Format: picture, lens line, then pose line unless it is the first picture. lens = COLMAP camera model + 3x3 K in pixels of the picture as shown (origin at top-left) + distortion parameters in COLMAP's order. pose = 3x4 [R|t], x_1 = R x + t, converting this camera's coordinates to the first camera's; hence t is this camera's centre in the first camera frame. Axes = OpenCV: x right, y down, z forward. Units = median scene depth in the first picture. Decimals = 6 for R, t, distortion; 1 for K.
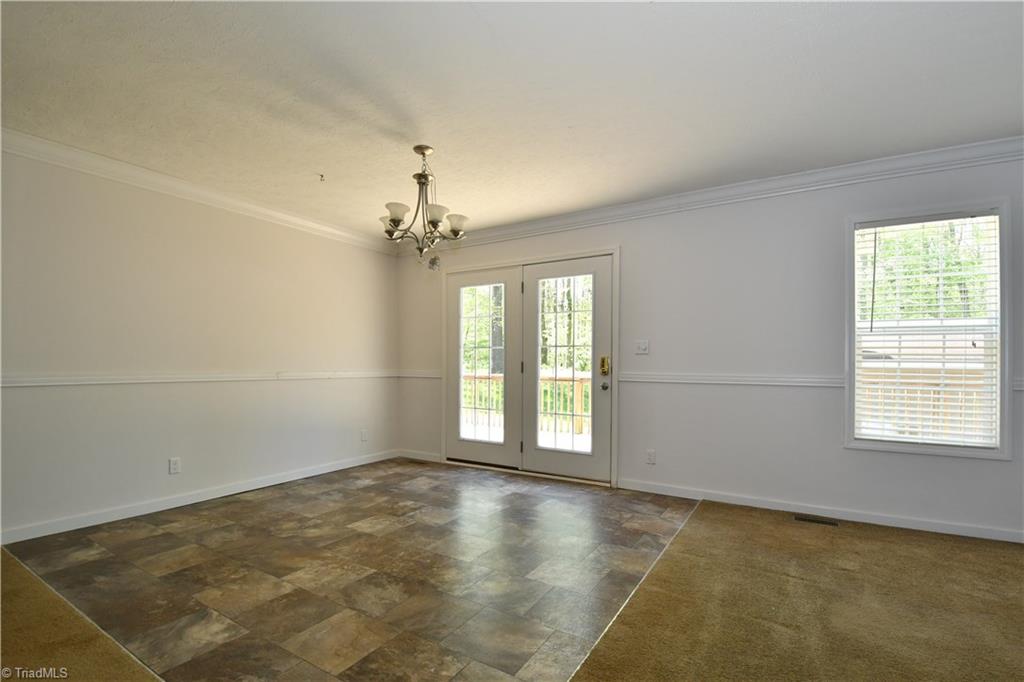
lens RADIAL K [[465.3, 0, 491.5], [0, 465.3, 364.7], [0, 0, 1]] dist [-0.002104, -0.009226]
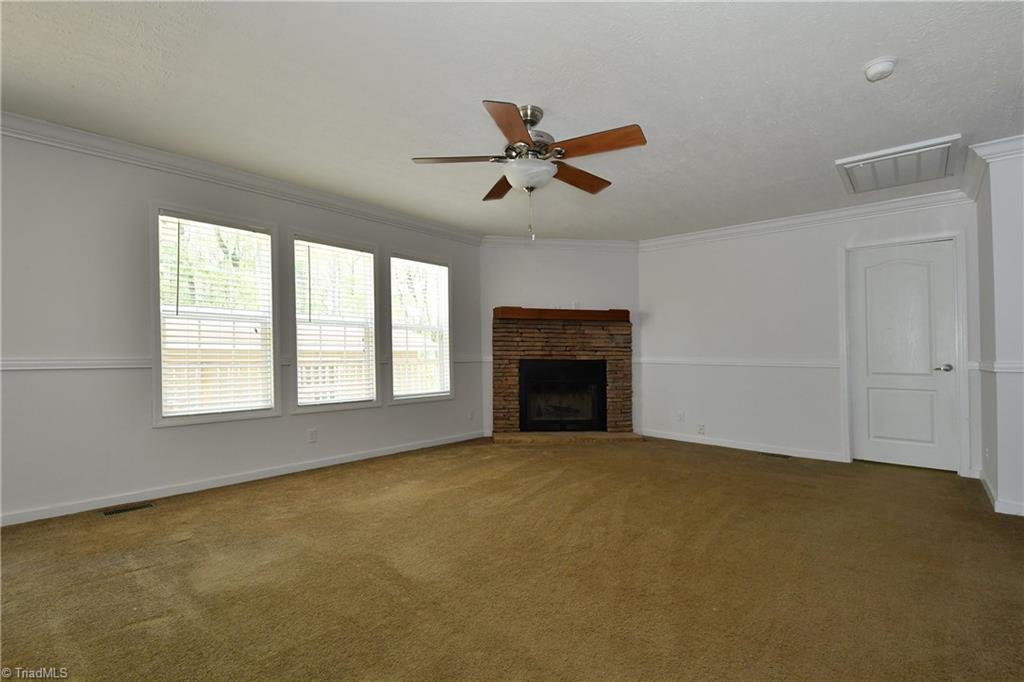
lens RADIAL K [[465.3, 0, 505.2], [0, 465.3, 343.2], [0, 0, 1]] dist [-0.002104, -0.009226]
pose [[0.182529, 0.009683, 0.983153, -0.123312], [-0.005701, 0.999945, -0.008790, -0.001501], [-0.983184, -0.004001, 0.182574, 0.077307]]
